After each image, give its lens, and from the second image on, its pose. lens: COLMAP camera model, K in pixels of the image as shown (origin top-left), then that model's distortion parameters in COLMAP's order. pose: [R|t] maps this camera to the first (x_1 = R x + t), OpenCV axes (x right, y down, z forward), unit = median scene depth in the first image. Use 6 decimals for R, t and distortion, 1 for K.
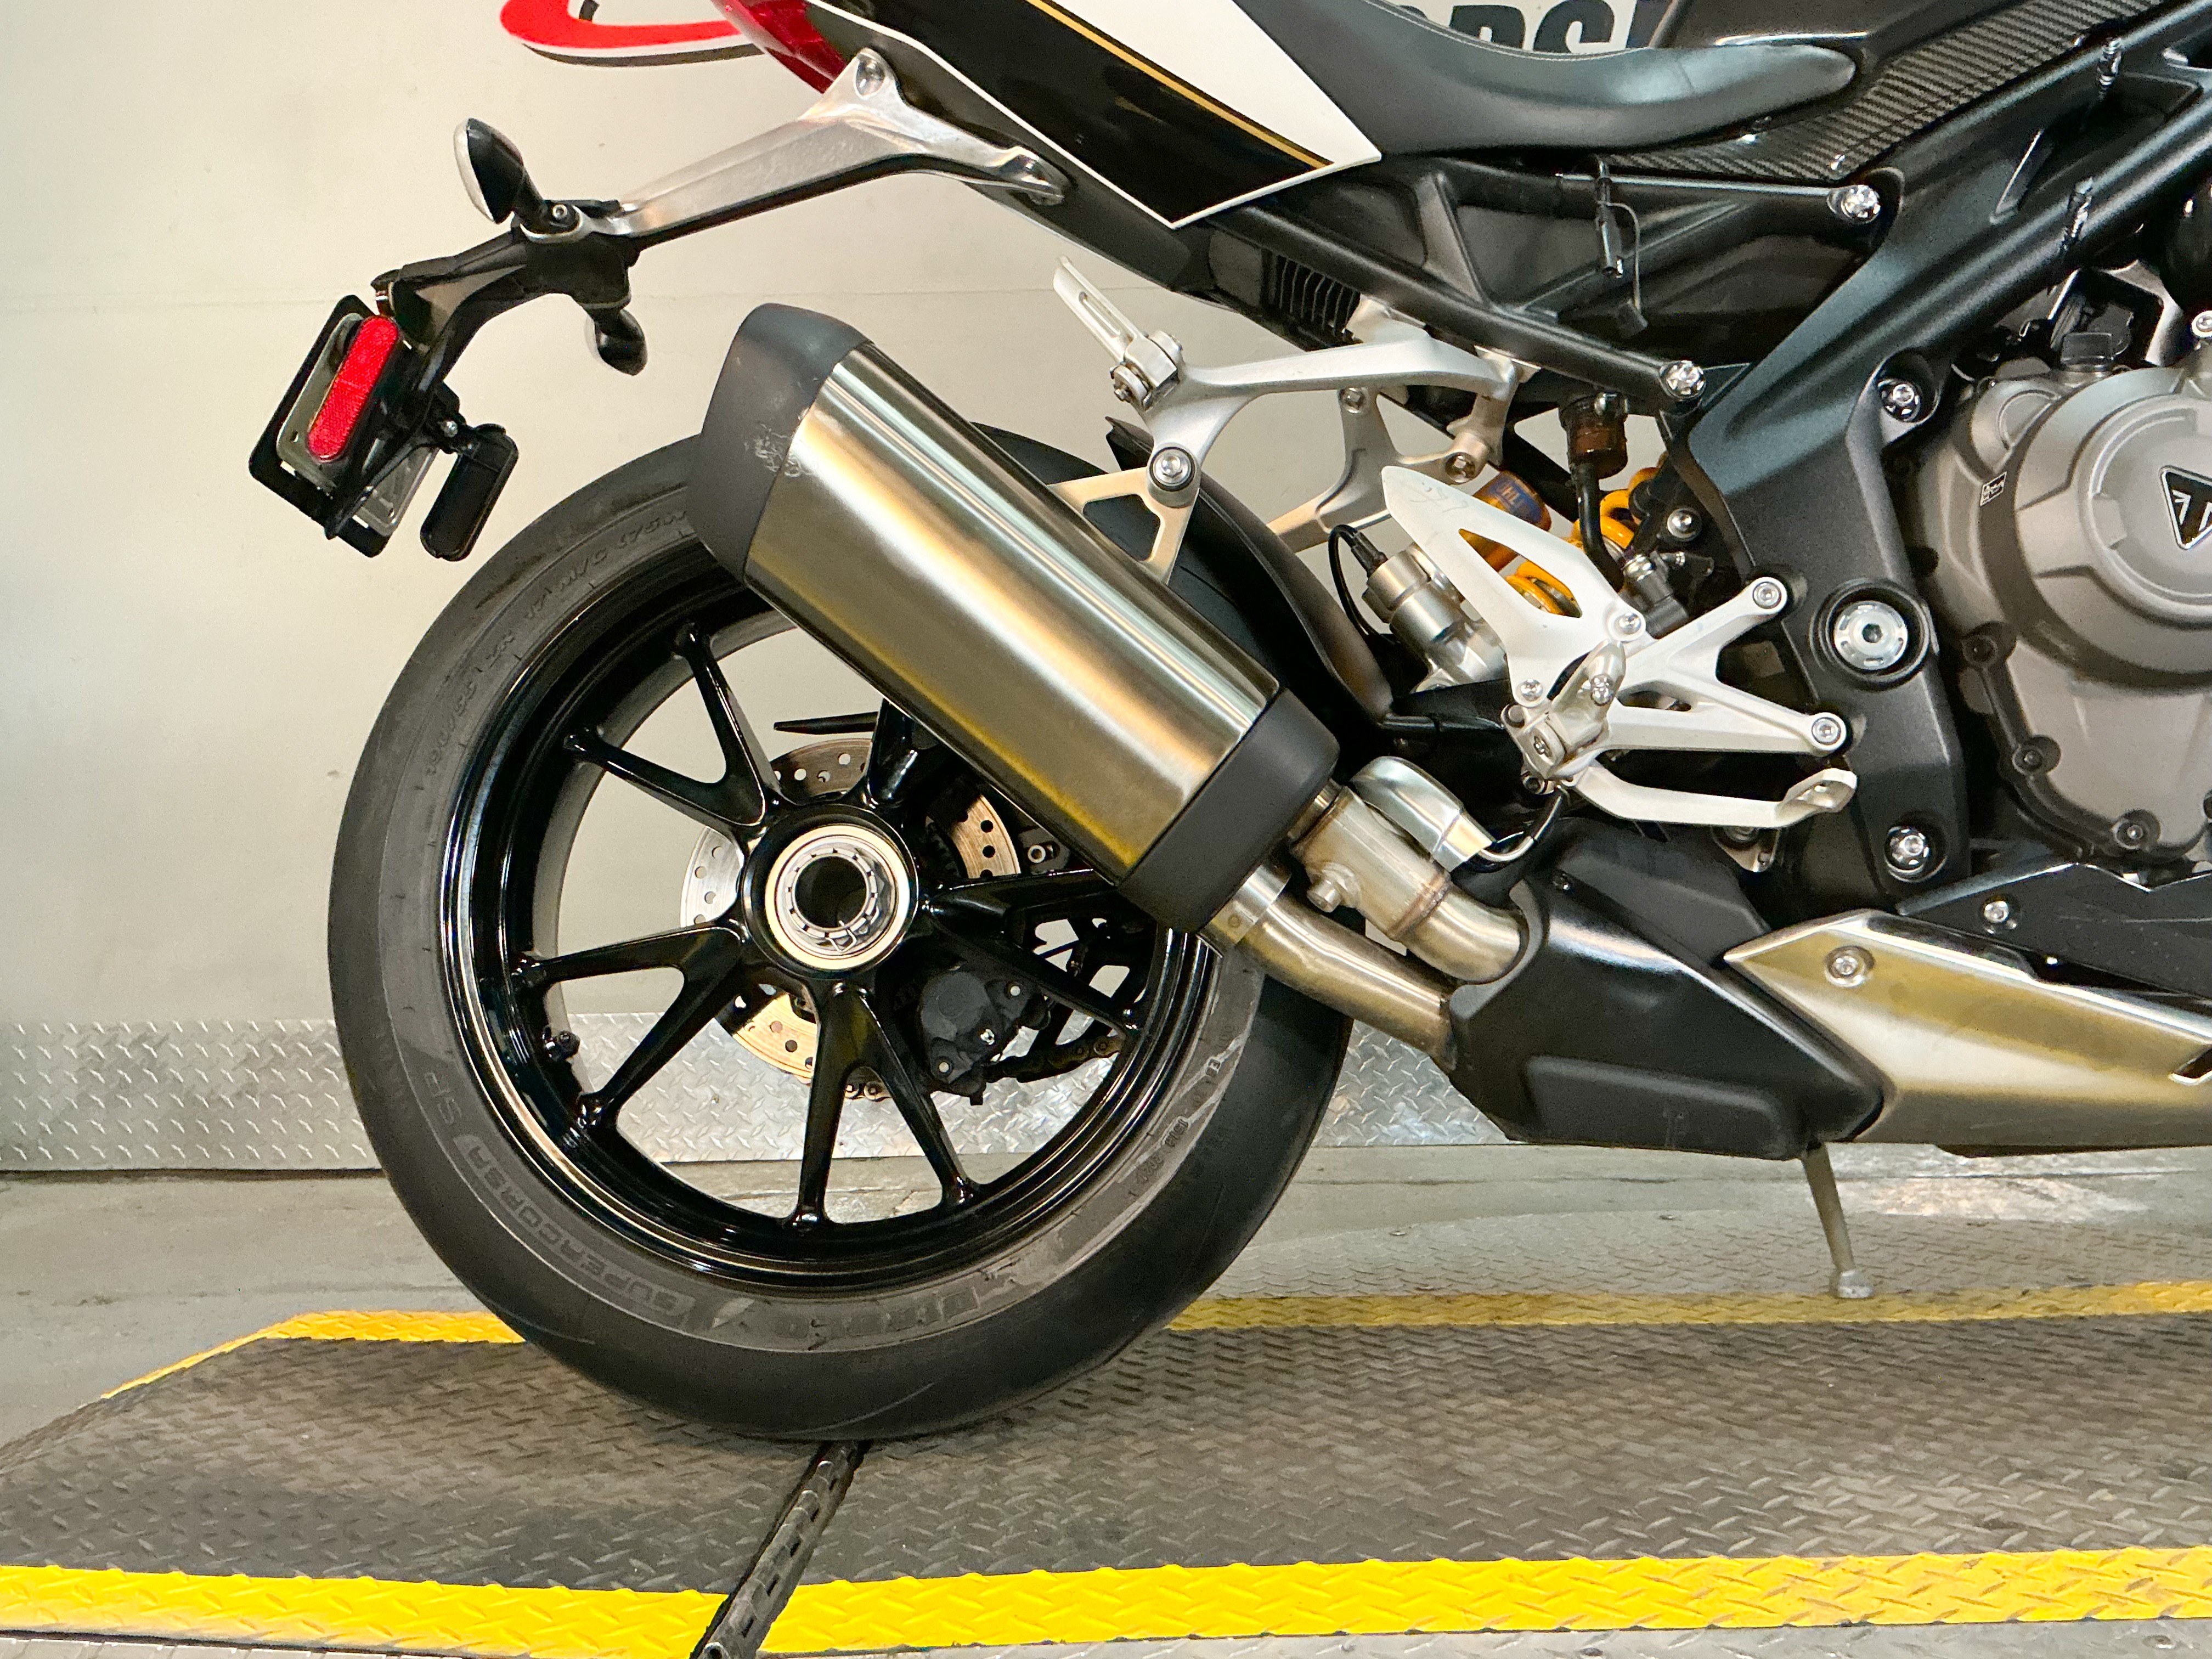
lens RADIAL K [[1981.0, 0, 1106.0], [0, 1981.0, 829.5], [0, 0, 1]] dist [0.172120, -0.374215]
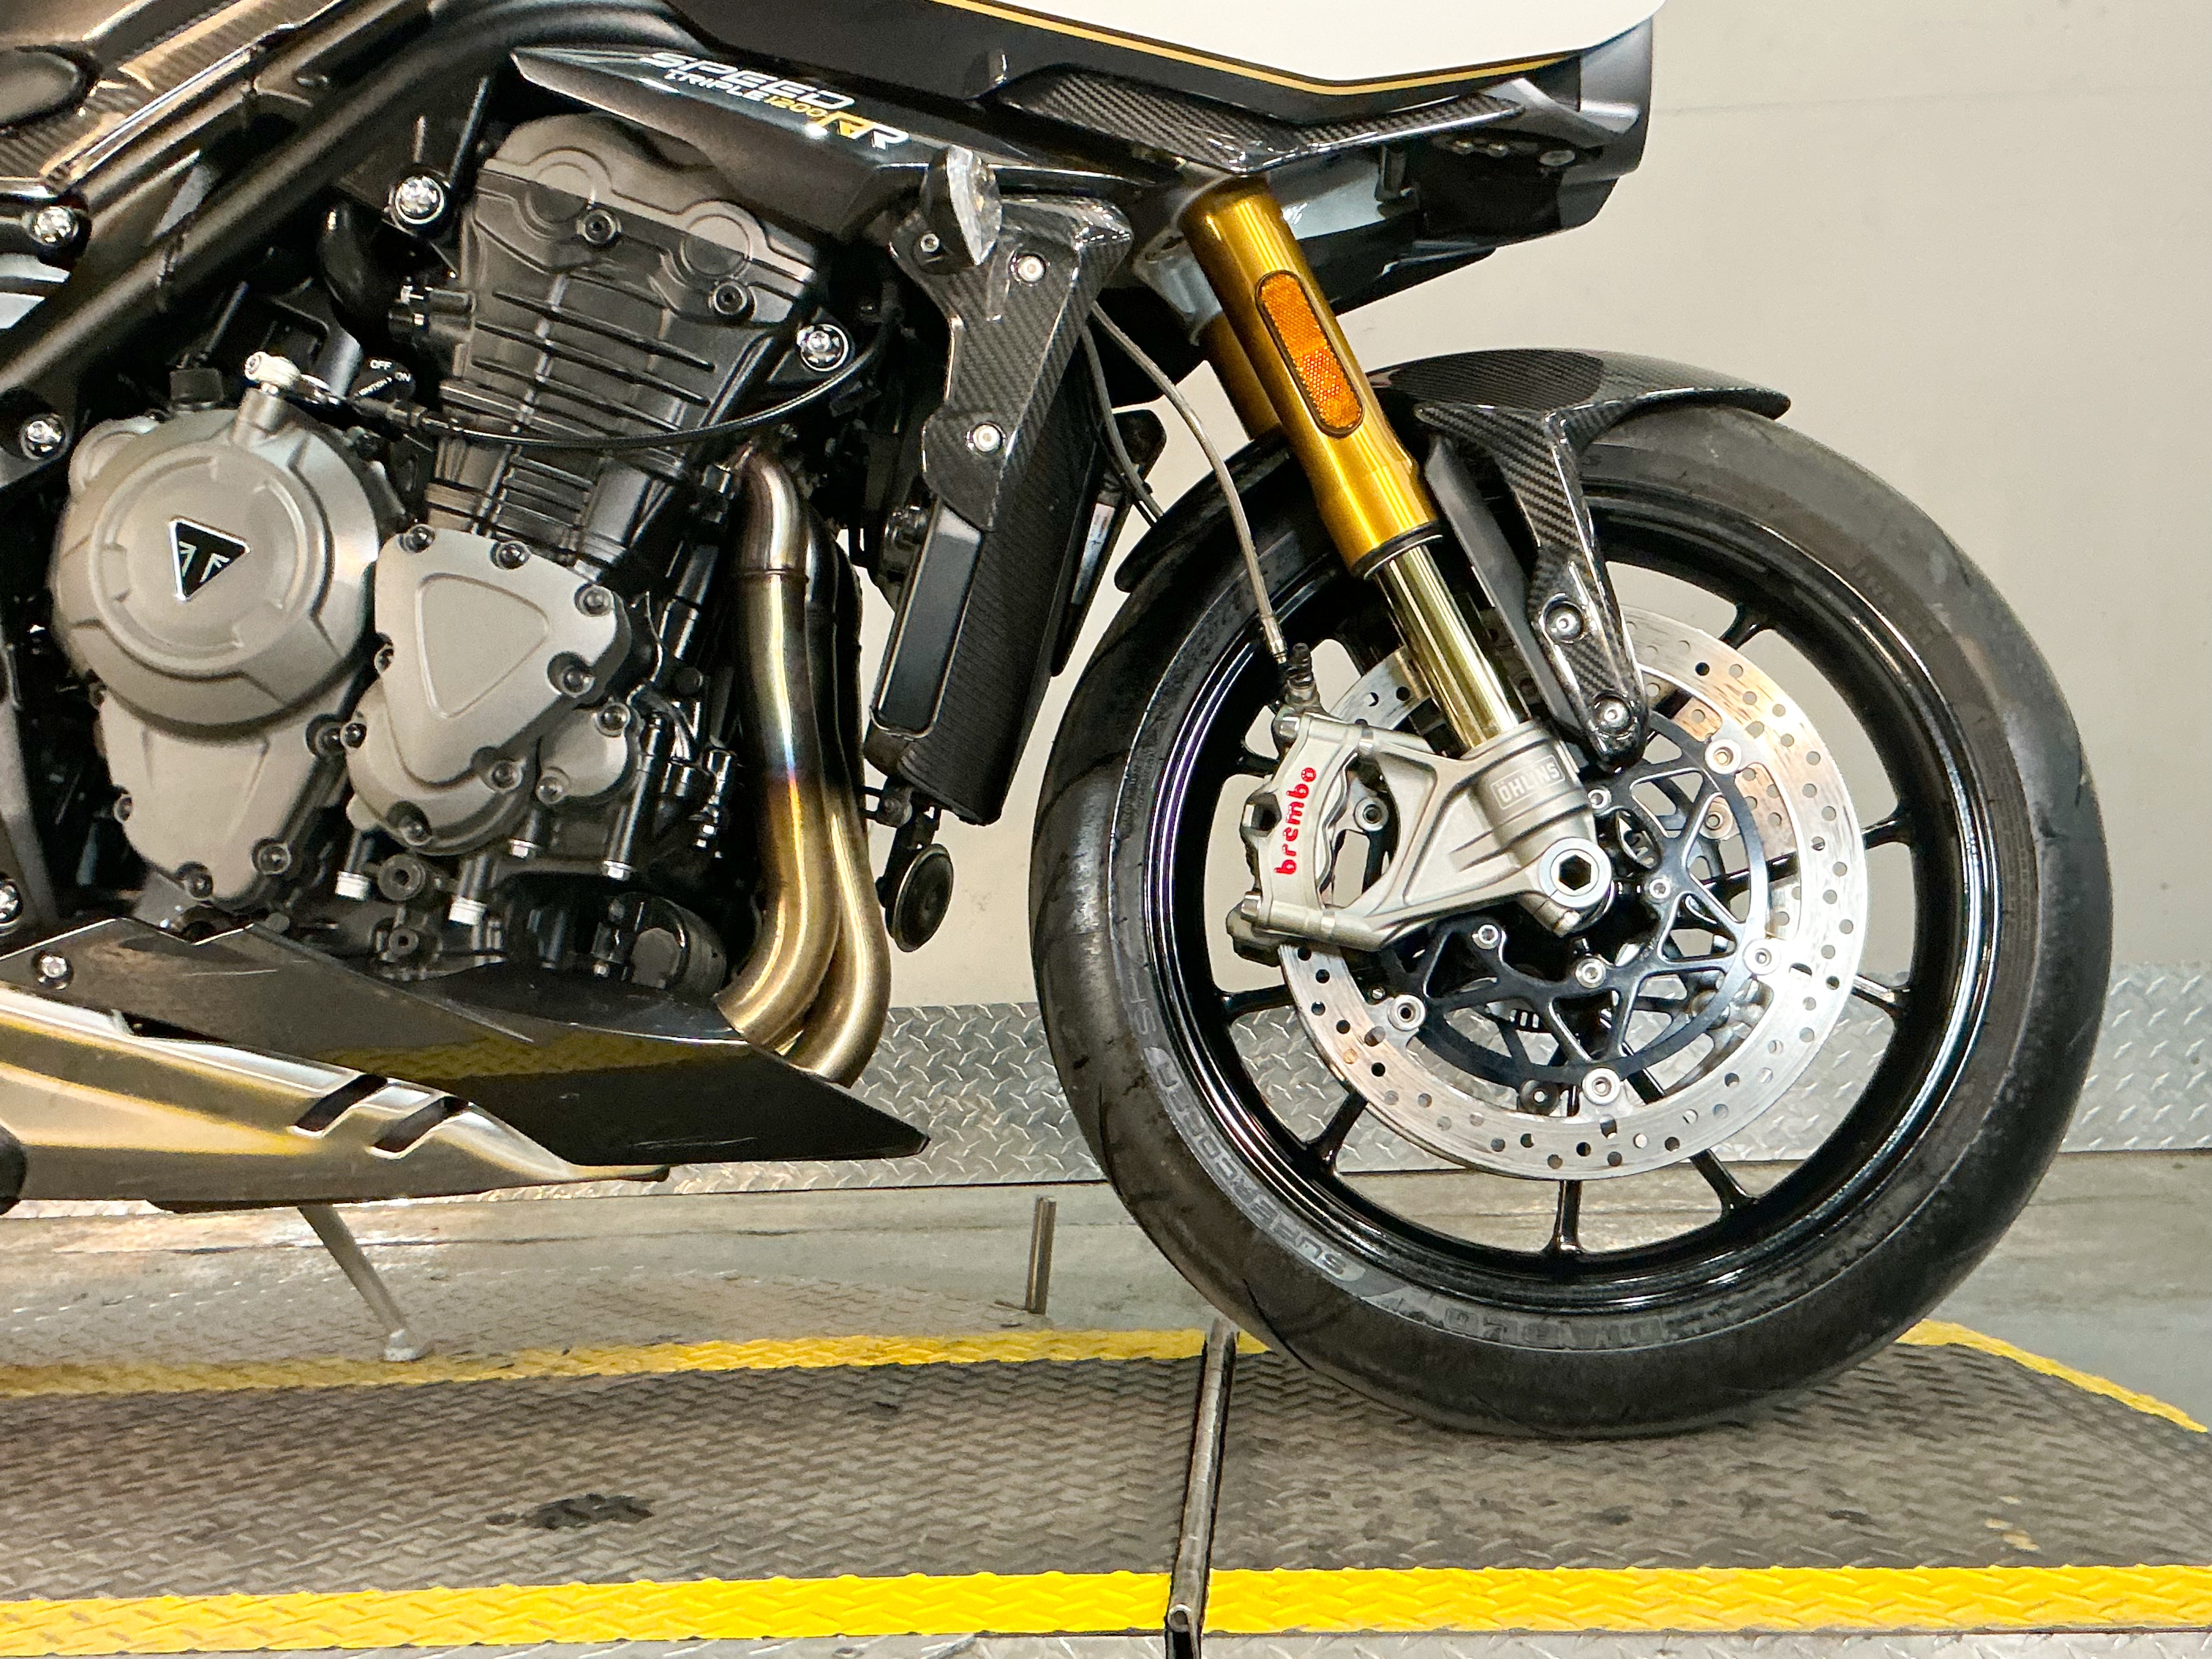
lens RADIAL K [[2608.5, 0, 1106.0], [0, 2608.5, 829.5], [0, 0, 1]] dist [0.123592, -0.009926]
pose [[0.999787, -0.009463, -0.018361, 0.925998], [0.009832, 0.999749, 0.020107, -0.044675], [0.018166, -0.020283, 0.999629, -0.270229]]
